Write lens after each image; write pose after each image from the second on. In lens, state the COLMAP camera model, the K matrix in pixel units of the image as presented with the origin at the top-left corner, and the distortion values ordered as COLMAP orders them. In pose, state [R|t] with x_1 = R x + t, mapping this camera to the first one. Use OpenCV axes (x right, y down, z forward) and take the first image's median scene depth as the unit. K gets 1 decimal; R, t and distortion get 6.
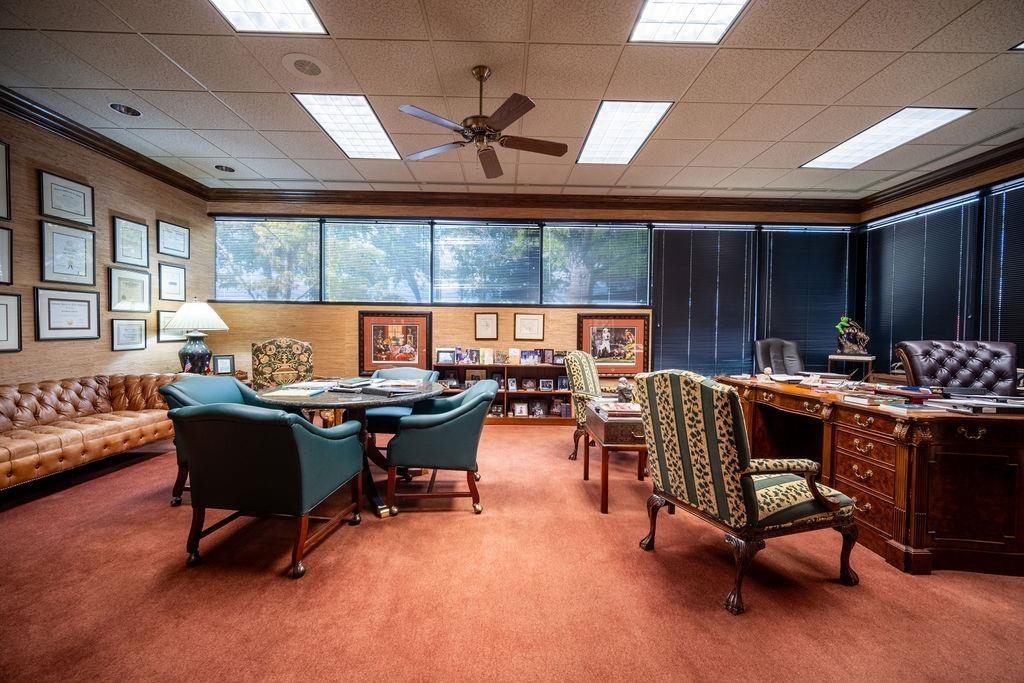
lens RADIAL K [[402.6, 0, 509.6], [0, 402.6, 340.9], [0, 0, 1]] dist [0.000176, 0.000131]
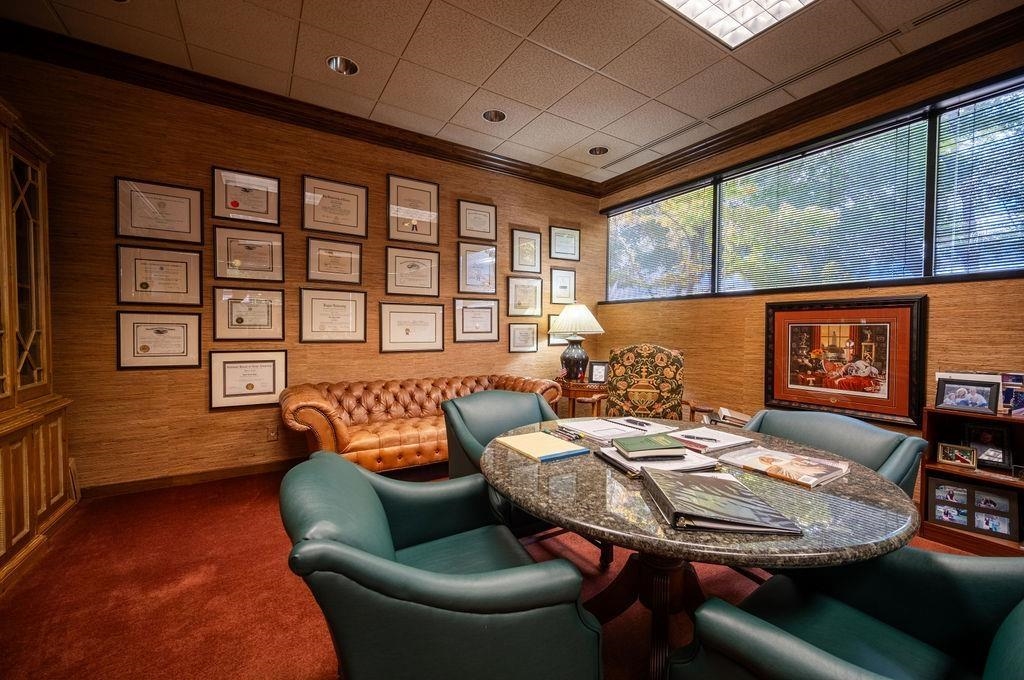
lens RADIAL K [[408.9, 0, 508.4], [0, 408.9, 338.4], [0, 0, 1]] dist [0.000320, 0.000142]
pose [[0.511366, 0.008833, -0.859317, -0.034302], [-0.022997, 0.999730, -0.003409, -0.009198], [0.859055, 0.021505, 0.511431, 0.383393]]
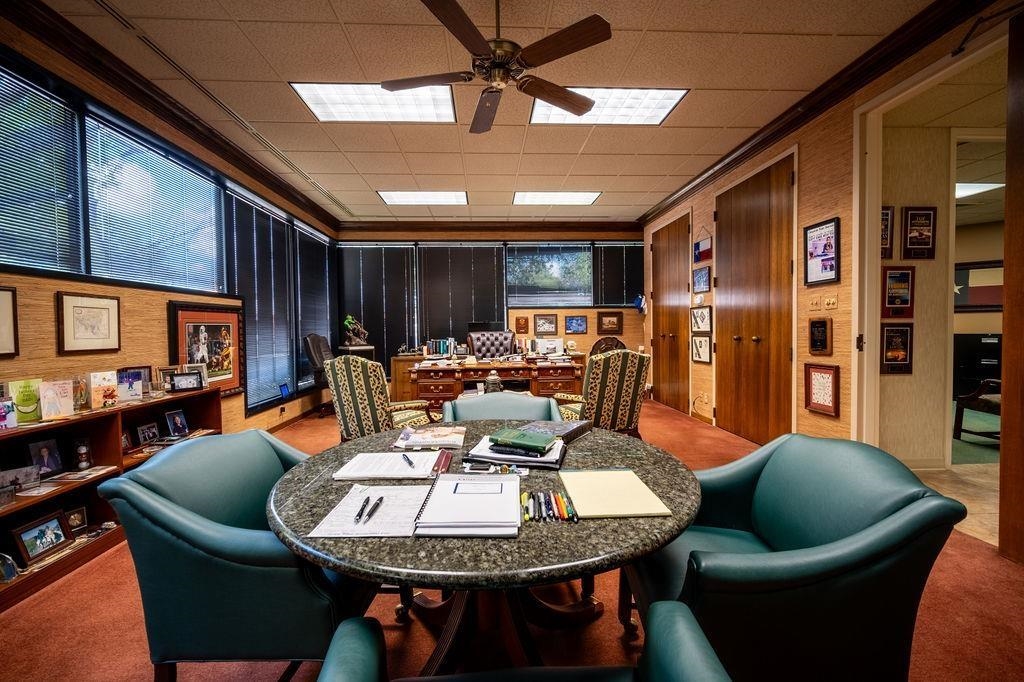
lens RADIAL K [[408.9, 0, 508.4], [0, 408.9, 339.4], [0, 0, 1]] dist [0.000320, 0.000142]
pose [[-0.033019, -0.038374, 0.998718, -0.525126], [0.034279, 0.998631, 0.039504, -0.022624], [-0.998867, 0.035540, -0.031658, 0.634459]]
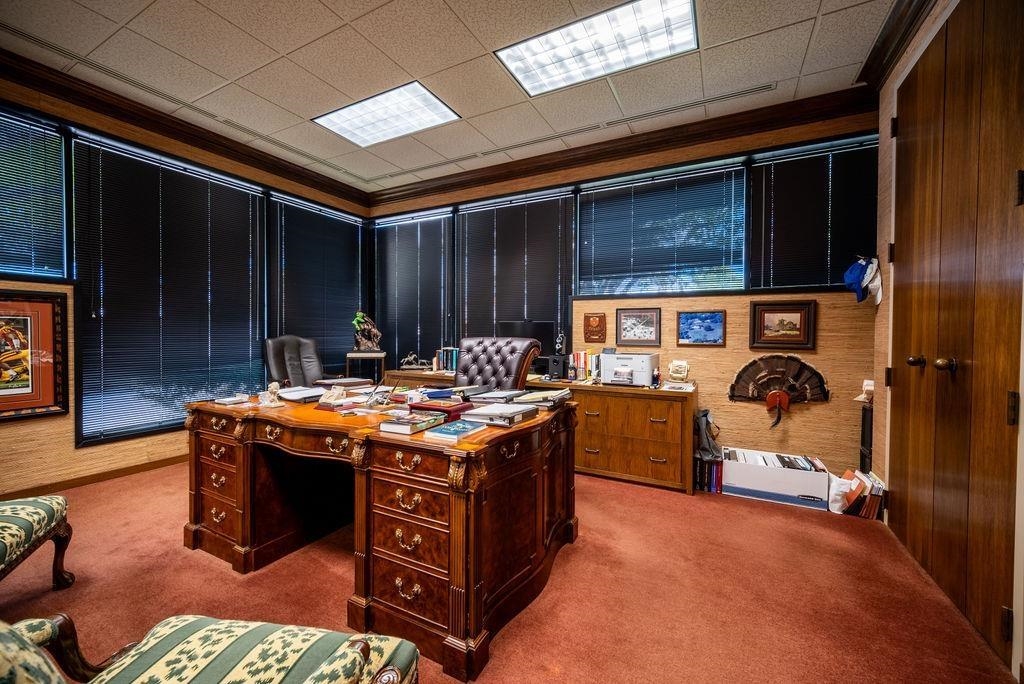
lens RADIAL K [[404.2, 0, 512.0], [0, 404.2, 342.0], [0, 0, 1]] dist [-0.005426, -0.000066]
pose [[0.478375, -0.026962, 0.877742, 0.191203], [0.017272, 0.999624, 0.021293, -0.003736], [-0.877986, 0.004975, 0.478661, 0.263802]]
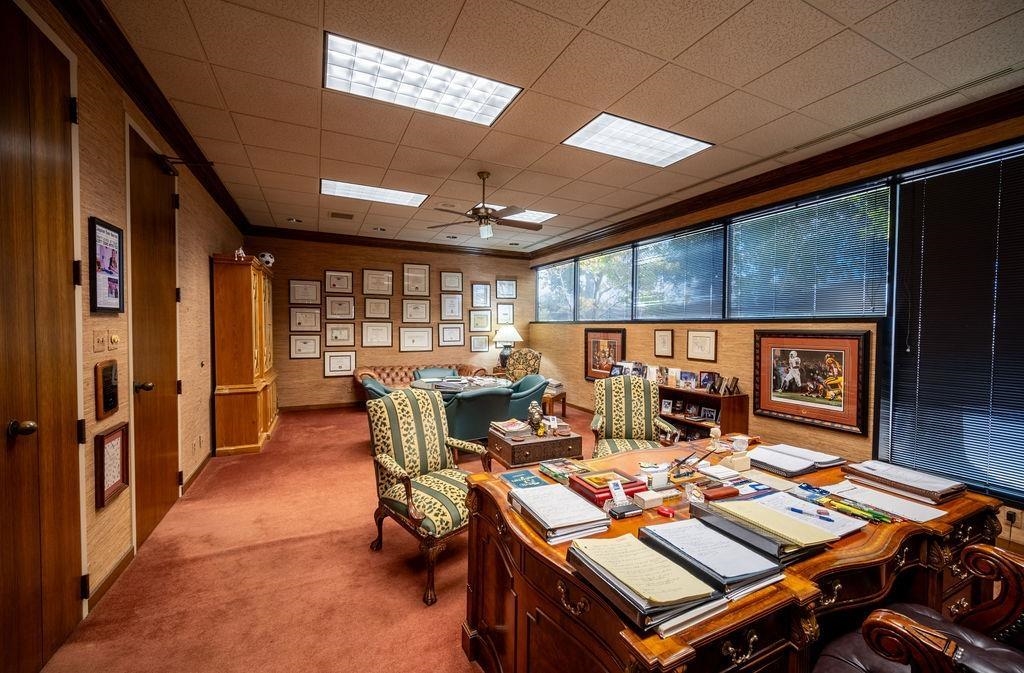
lens RADIAL K [[409.4, 0, 512.0], [0, 409.4, 336.5], [0, 0, 1]] dist [0.000295, -0.000040]
pose [[0.417947, 0.013987, -0.908364, 0.820536], [-0.023663, 0.999710, 0.004506, -0.057838], [0.908163, 0.019611, 0.418157, 0.302494]]
